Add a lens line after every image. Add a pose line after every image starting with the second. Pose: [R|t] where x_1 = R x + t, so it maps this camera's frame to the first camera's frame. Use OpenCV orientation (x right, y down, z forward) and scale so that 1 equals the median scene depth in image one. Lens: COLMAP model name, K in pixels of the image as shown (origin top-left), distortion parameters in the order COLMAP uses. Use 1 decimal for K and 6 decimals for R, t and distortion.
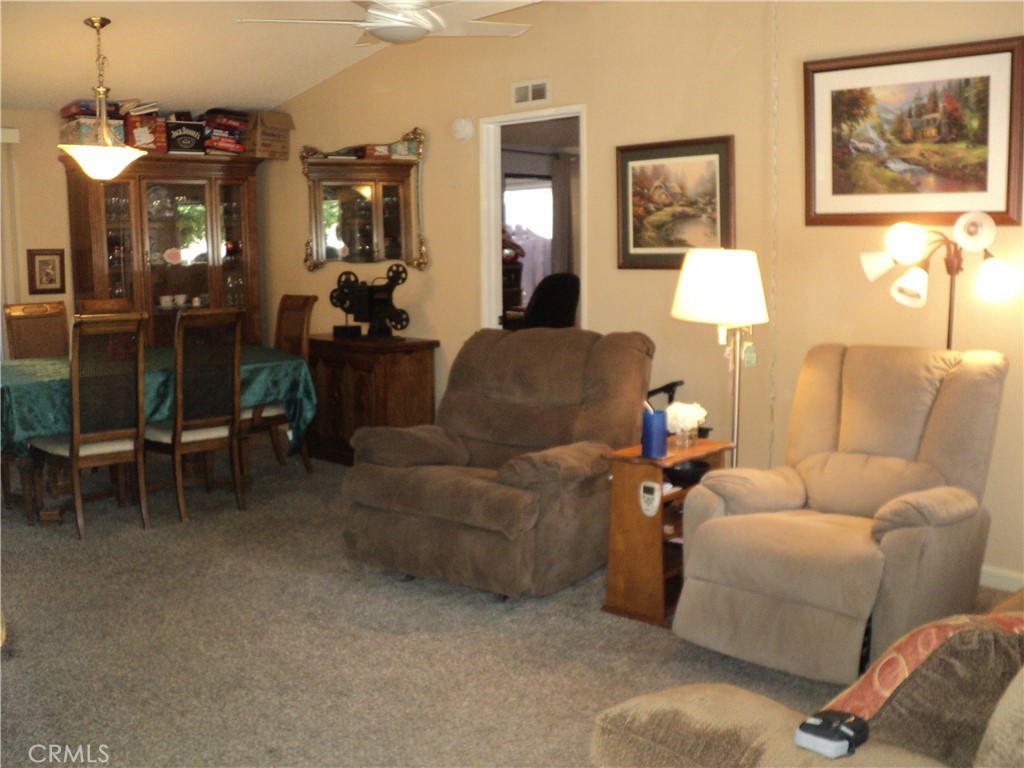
lens RADIAL K [[1034.4, 0, 512.0], [0, 1034.4, 384.0], [0, 0, 1]] dist [-0.218489, 0.251608]
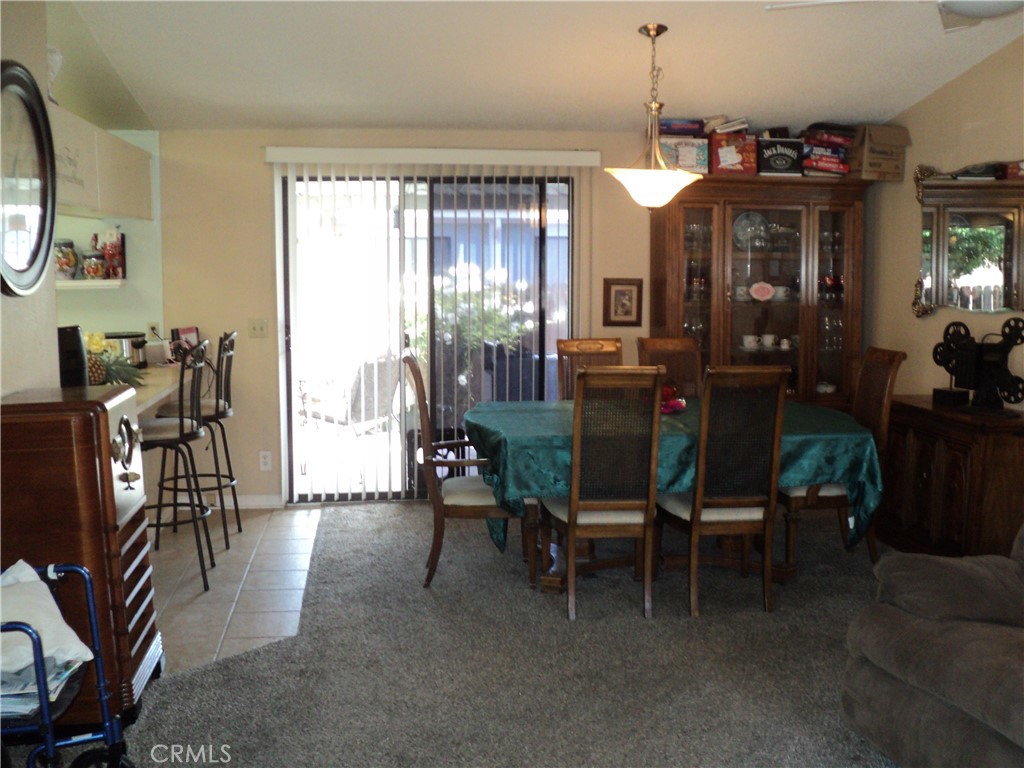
lens RADIAL K [[1034.4, 0, 512.0], [0, 1034.4, 384.0], [0, 0, 1]] dist [-0.218489, 0.251608]
pose [[0.792551, 0.081064, -0.604394, 0.043201], [-0.092079, 0.995669, 0.012798, -0.043185], [0.602814, 0.045509, 0.796583, 0.187755]]
